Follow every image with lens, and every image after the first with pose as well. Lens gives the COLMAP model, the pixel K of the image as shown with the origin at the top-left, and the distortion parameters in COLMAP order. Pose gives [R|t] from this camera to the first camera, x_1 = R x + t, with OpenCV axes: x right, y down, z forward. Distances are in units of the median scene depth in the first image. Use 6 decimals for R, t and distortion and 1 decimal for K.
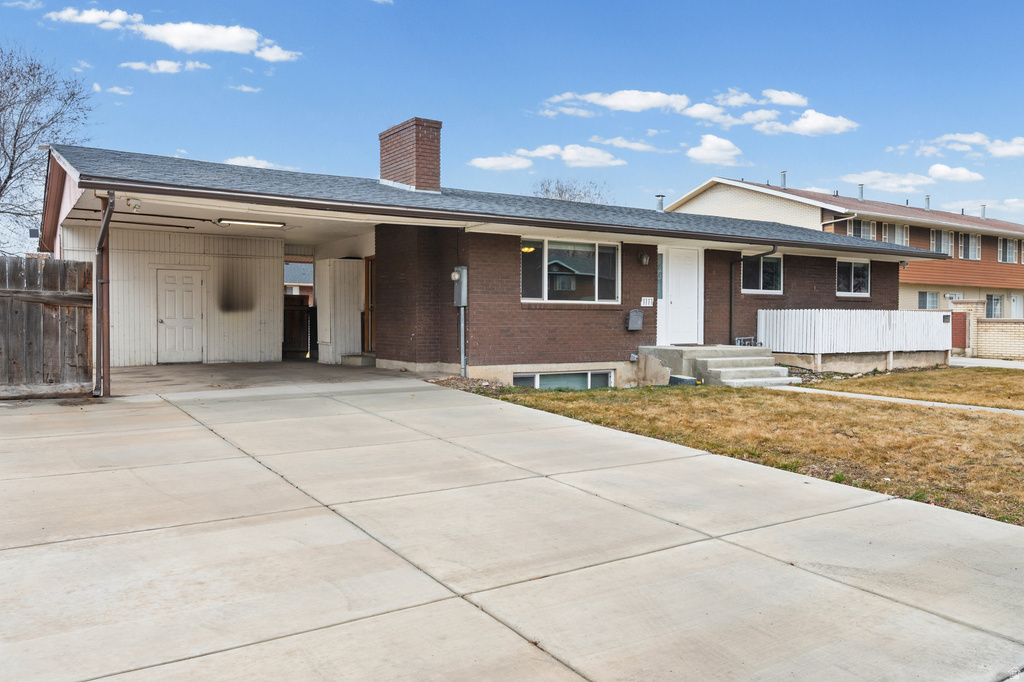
lens RADIAL K [[786.1, 0, 518.4], [0, 786.1, 333.3], [0, 0, 1]] dist [-0.018213, 0.000039]
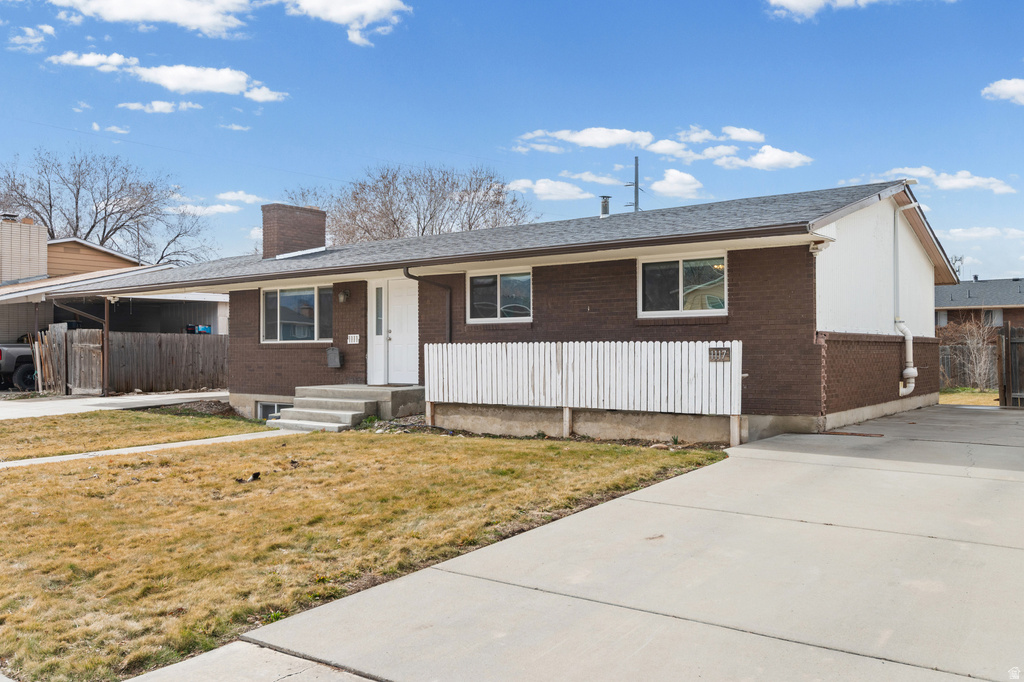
lens RADIAL K [[885.1, 0, 515.2], [0, 885.1, 343.7], [0, 0, 1]] dist [-0.010986, 0.003403]
pose [[0.333885, -0.014019, -0.942510, 1.246149], [-0.011330, 0.999757, -0.018884, -0.015510], [0.942546, 0.016984, 0.333645, 0.800412]]
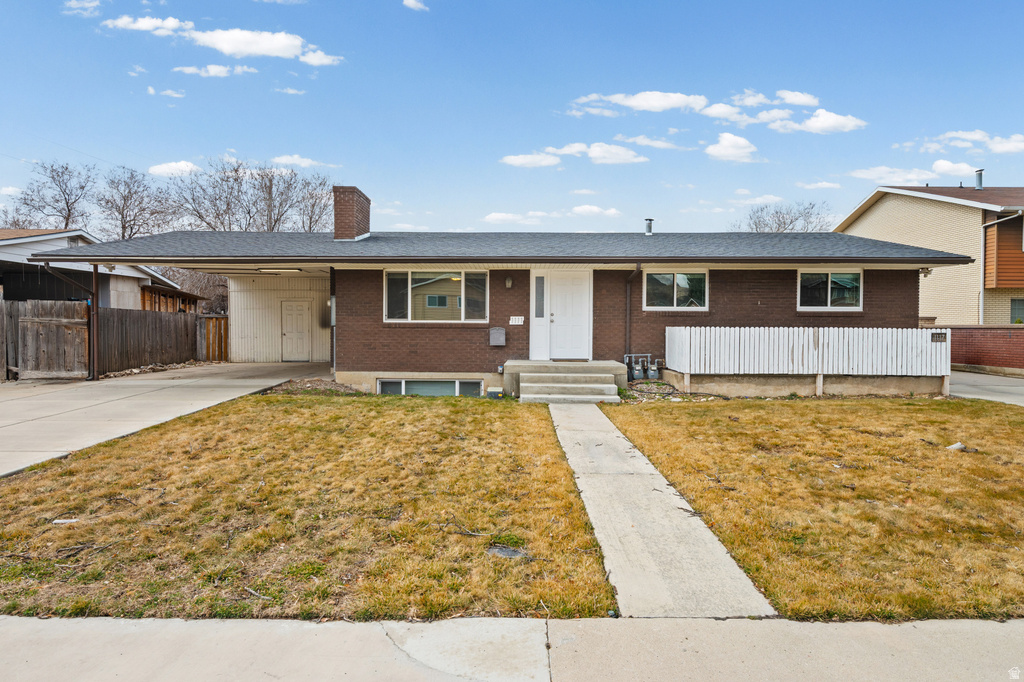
lens RADIAL K [[607.1, 0, 514.4], [0, 607.1, 338.5], [0, 0, 1]] dist [-0.009187, 0.005363]
pose [[0.827633, 0.010594, -0.561169, 0.632288], [-0.011960, 0.999928, 0.001239, -0.015226], [0.561142, 0.005686, 0.827700, 0.272984]]
